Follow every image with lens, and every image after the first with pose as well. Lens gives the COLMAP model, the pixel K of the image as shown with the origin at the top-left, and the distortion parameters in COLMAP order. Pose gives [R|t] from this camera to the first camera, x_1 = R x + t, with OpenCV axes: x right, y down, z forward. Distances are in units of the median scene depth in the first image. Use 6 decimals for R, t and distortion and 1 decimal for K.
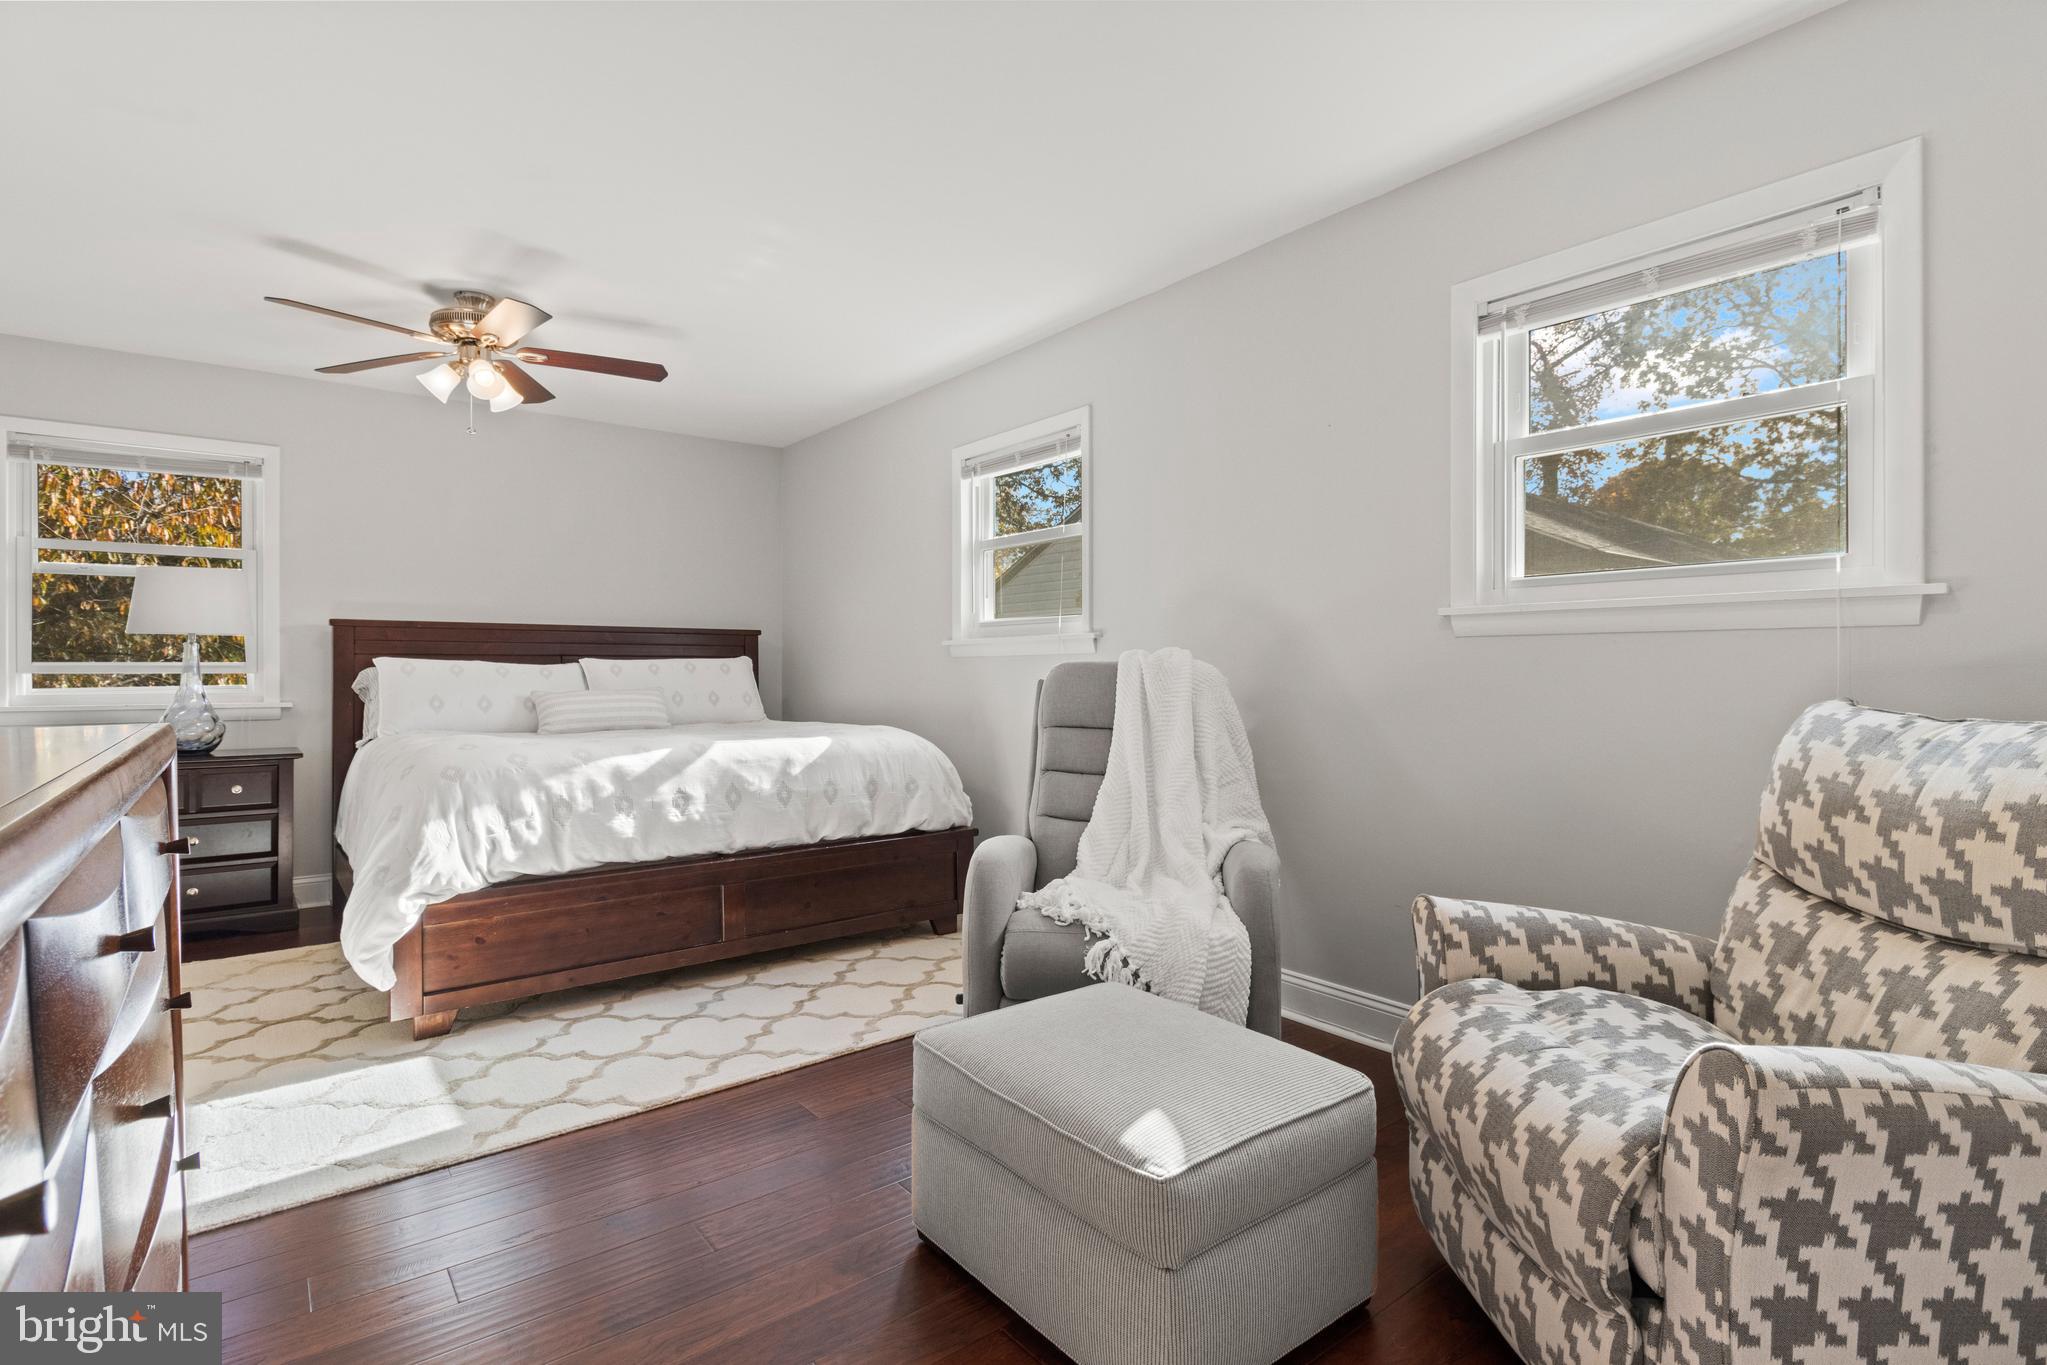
lens RADIAL K [[1018.4, 0, 1018.8], [0, 1018.4, 683.7], [0, 0, 1]] dist [0.006881, 0.001308]
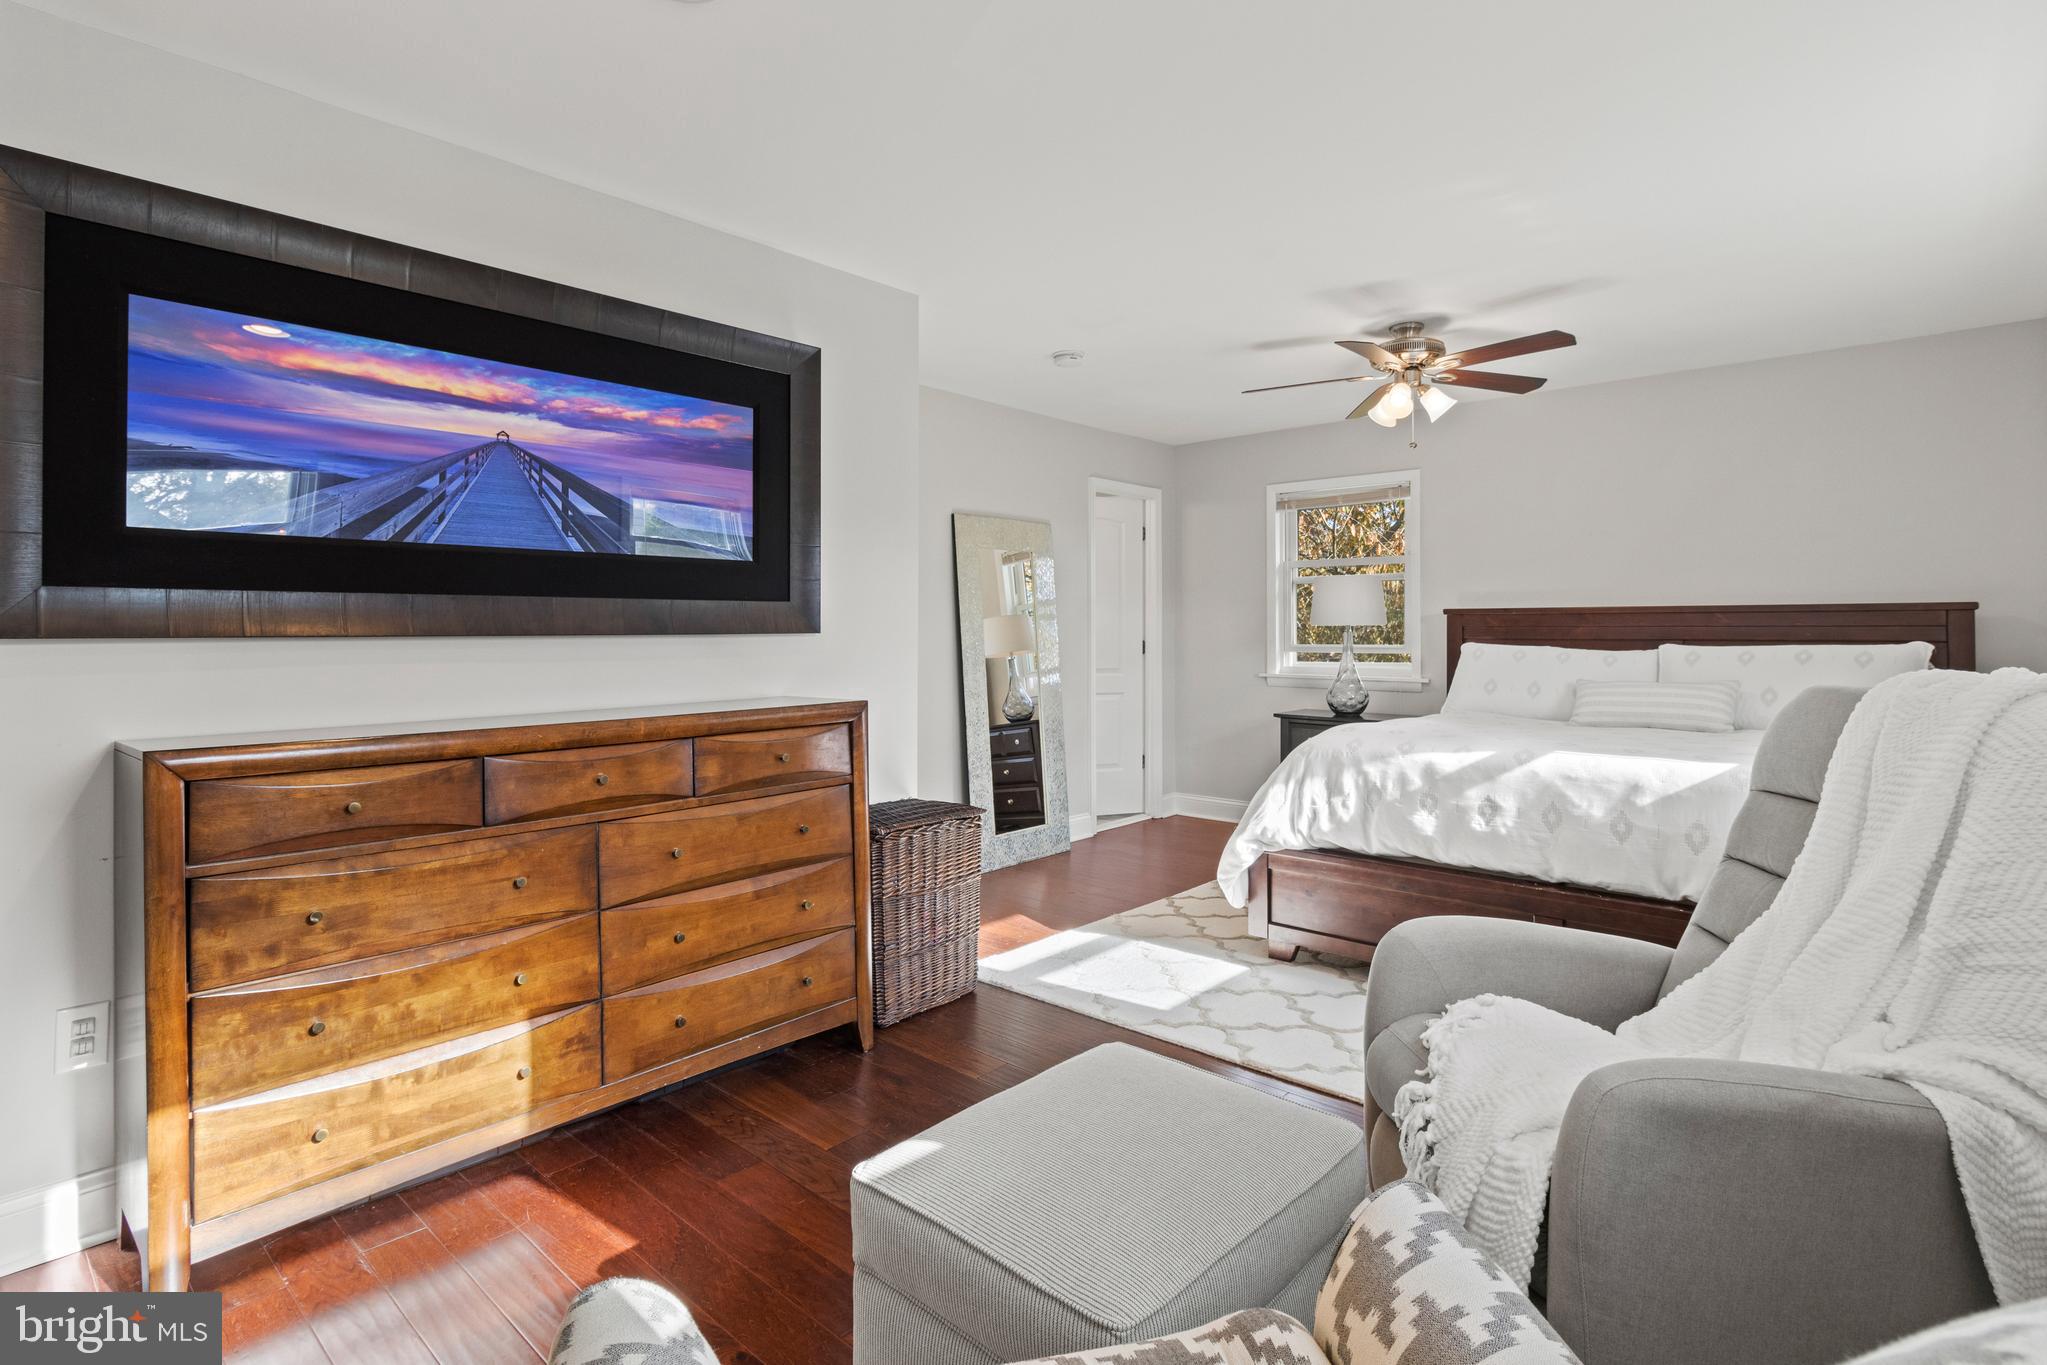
lens RADIAL K [[1018.4, 0, 983.5], [0, 1018.4, 621.4], [0, 0, 1]] dist [0.006881, 0.001308]
pose [[0.136464, -0.004889, -0.990633, 0.525067], [-0.010124, 0.999929, -0.006329, -0.046110], [0.990593, 0.010893, 0.136404, 0.408852]]
